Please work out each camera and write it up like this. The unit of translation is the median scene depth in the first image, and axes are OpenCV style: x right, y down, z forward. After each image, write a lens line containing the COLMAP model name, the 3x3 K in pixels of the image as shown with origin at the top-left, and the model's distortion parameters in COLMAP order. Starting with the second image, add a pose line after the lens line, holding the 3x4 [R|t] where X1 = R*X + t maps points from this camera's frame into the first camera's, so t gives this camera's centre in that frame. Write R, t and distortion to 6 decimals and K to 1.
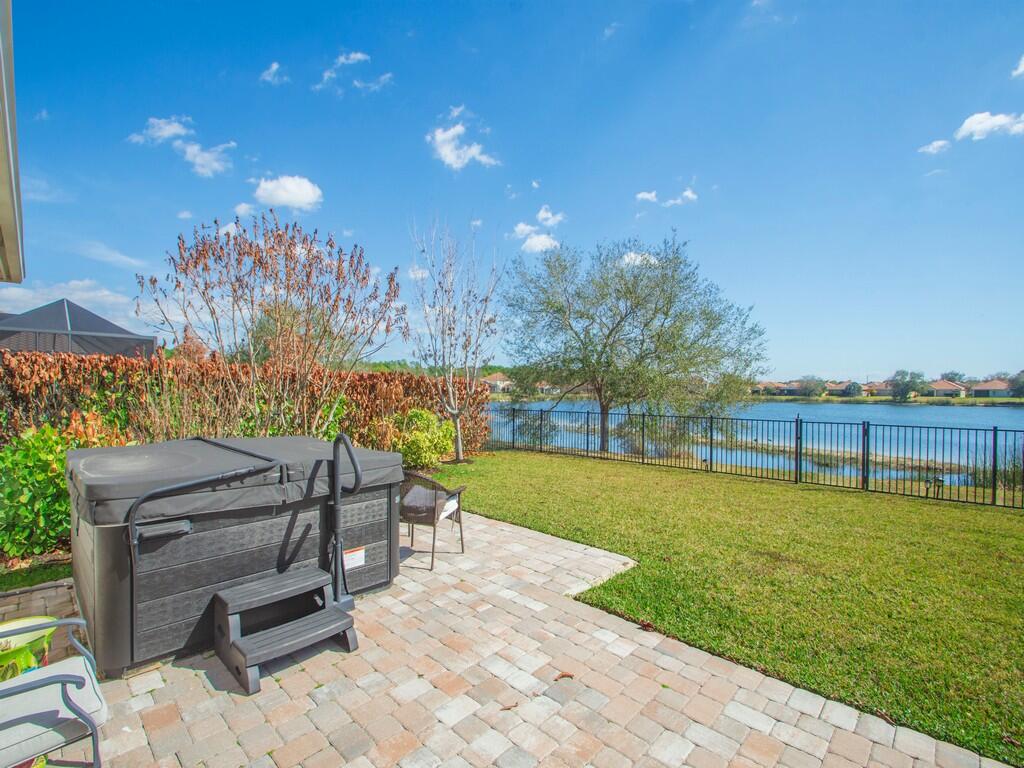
lens RADIAL K [[470.5, 0, 511.3], [0, 470.5, 386.8], [0, 0, 1]] dist [-0.003505, -0.007273]
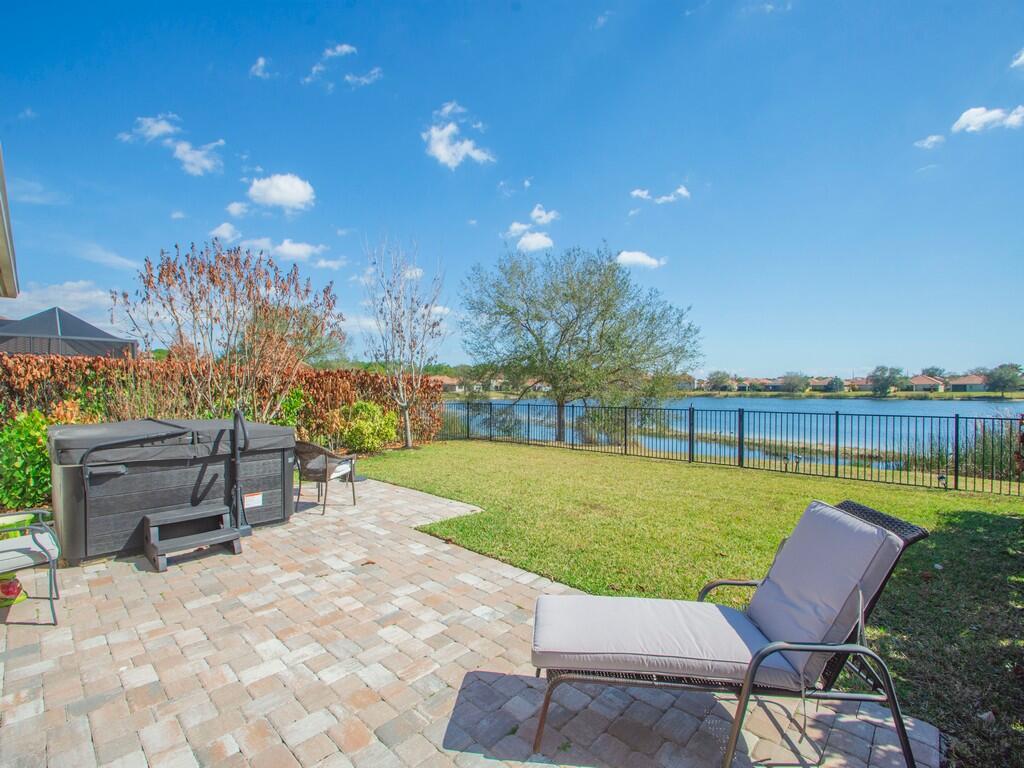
lens RADIAL K [[460.7, 0, 507.3], [0, 460.7, 395.2], [0, 0, 1]] dist [0.000318, -0.009244]
pose [[0.999947, -0.006661, 0.007902, 0.149796], [0.006476, 0.999709, 0.023220, 0.008705], [-0.008054, -0.023167, 0.999699, -0.135154]]
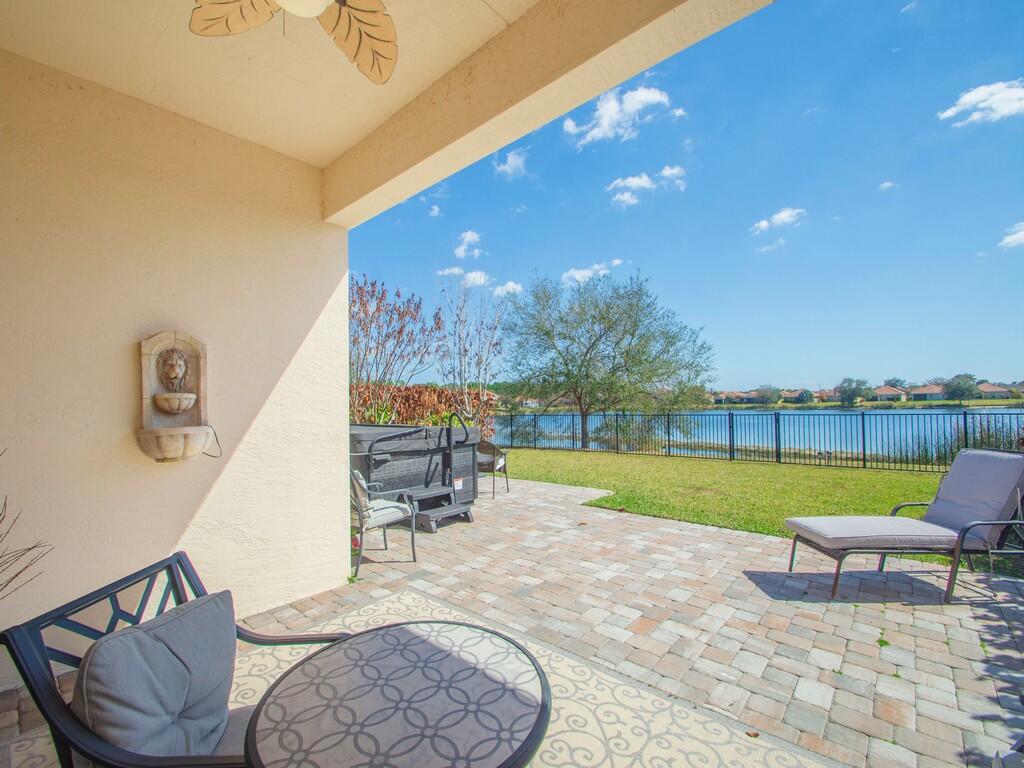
lens RADIAL K [[443.0, 0, 508.8], [0, 443.0, 396.7], [0, 0, 1]] dist [-0.008923, -0.000843]
pose [[0.999044, -0.023586, 0.036805, -0.070586], [0.023991, 0.999656, -0.010609, 0.020461], [-0.036542, 0.011482, 0.999266, -0.245598]]
